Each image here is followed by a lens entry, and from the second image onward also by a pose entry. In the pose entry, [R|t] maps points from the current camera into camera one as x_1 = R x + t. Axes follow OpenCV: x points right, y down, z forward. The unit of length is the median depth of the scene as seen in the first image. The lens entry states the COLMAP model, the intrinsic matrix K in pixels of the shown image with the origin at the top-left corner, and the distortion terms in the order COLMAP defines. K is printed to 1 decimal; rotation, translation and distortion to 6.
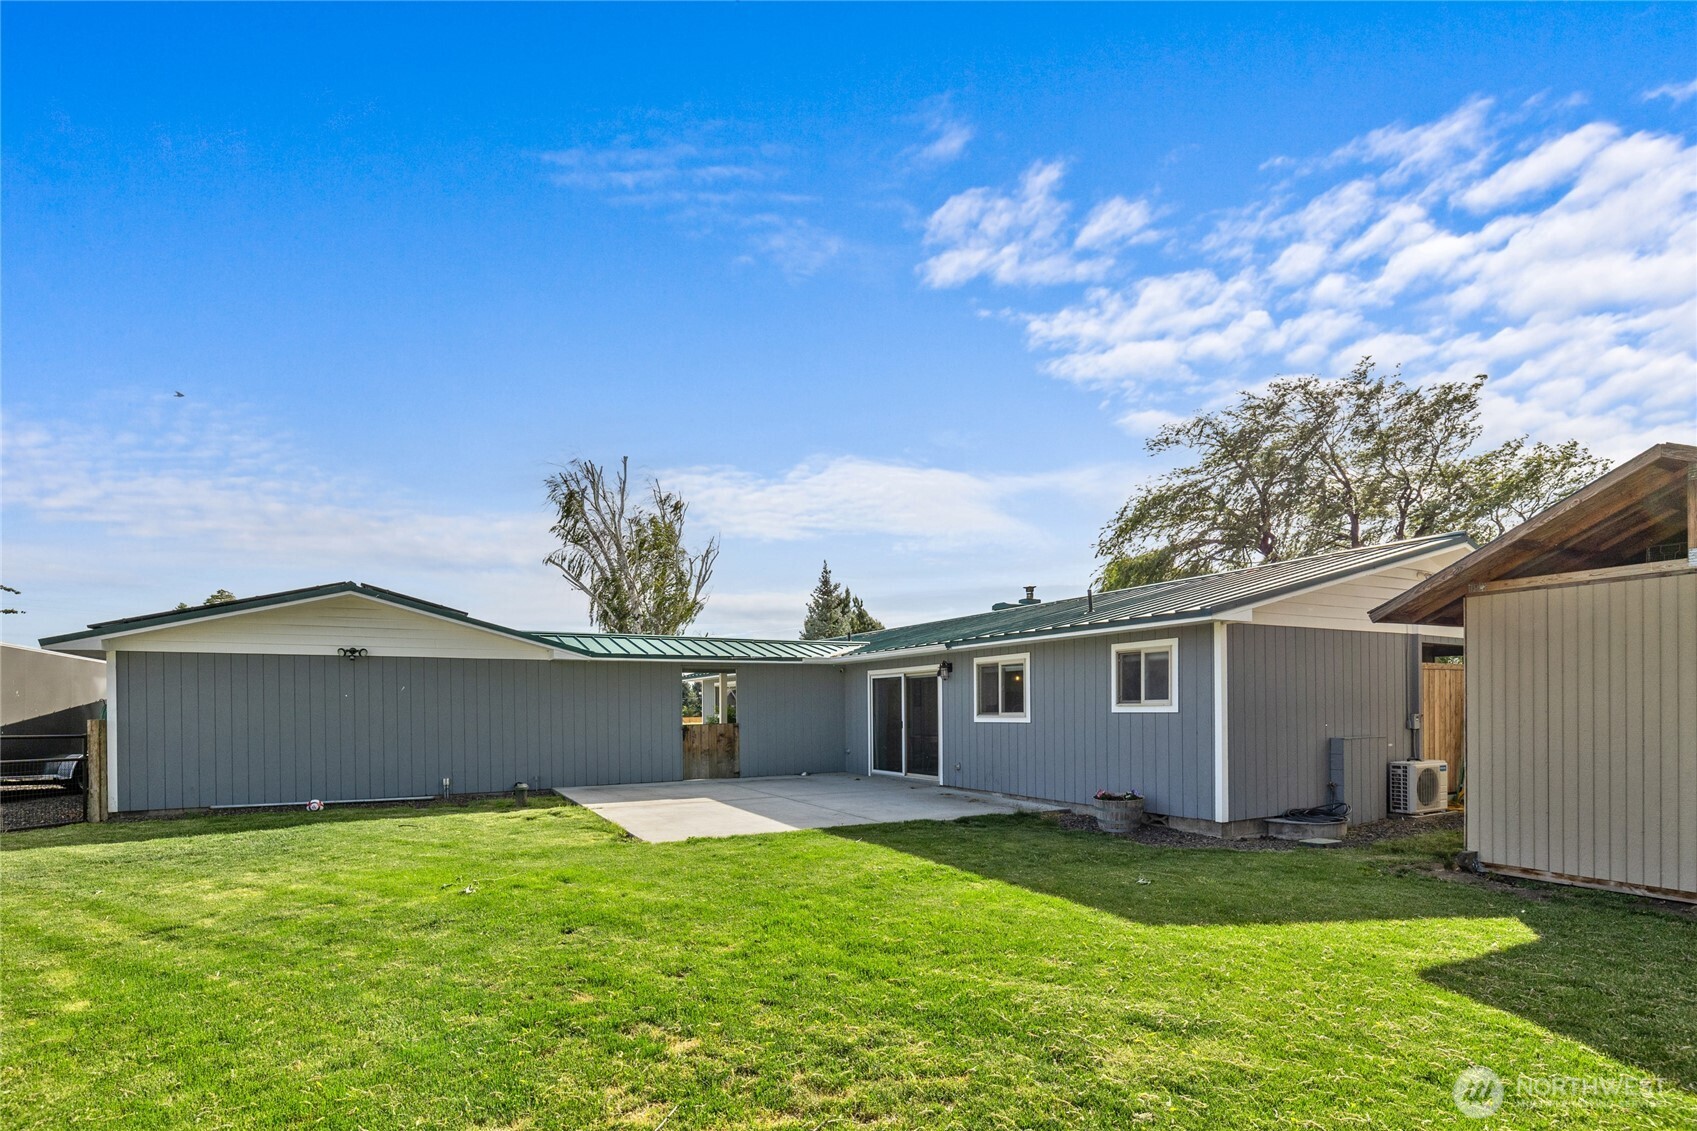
lens RADIAL K [[790.2, 0, 848.5], [0, 790.2, 565.5], [0, 0, 1]] dist [-0.051355, -0.000019]
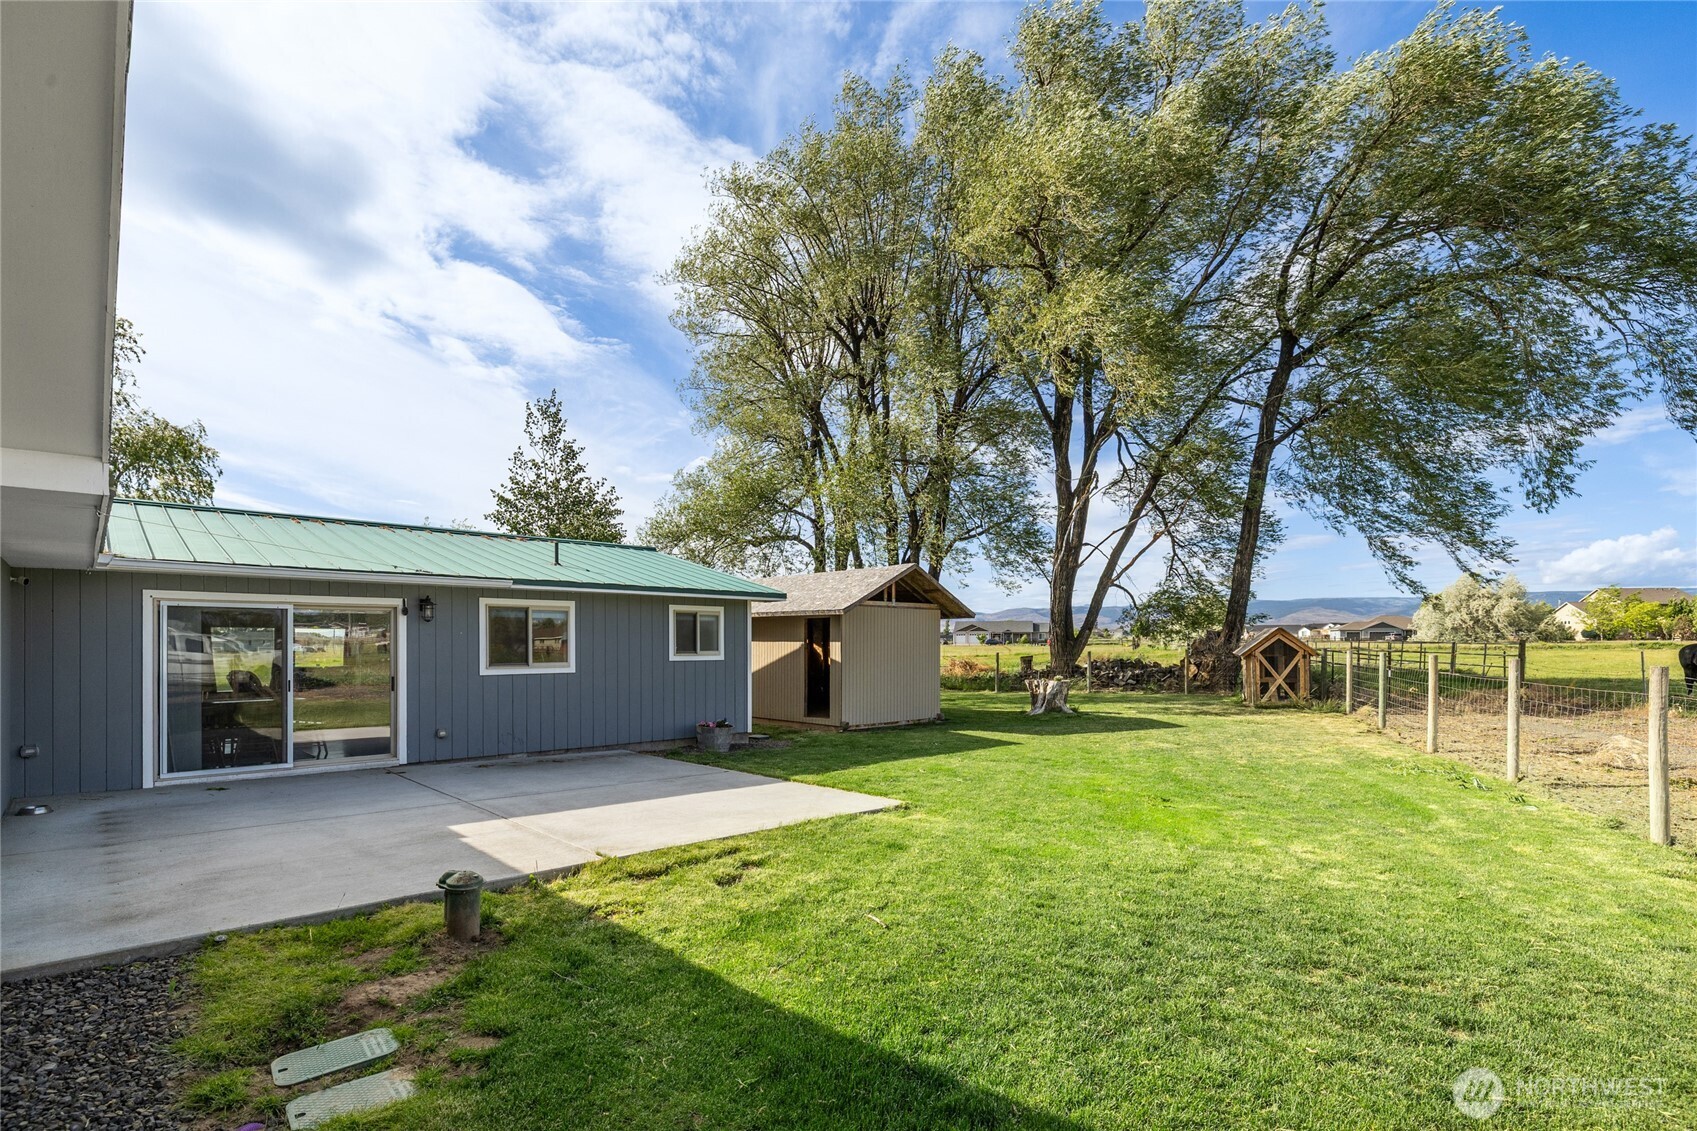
lens RADIAL K [[790.2, 0, 848.5], [0, 790.2, 565.5], [0, 0, 1]] dist [-0.051355, -0.000019]
pose [[-0.244266, 0.187232, 0.951461, -0.892166], [-0.100974, 0.970938, -0.216987, 0.278910], [-0.964437, -0.149076, -0.218261, 1.022428]]
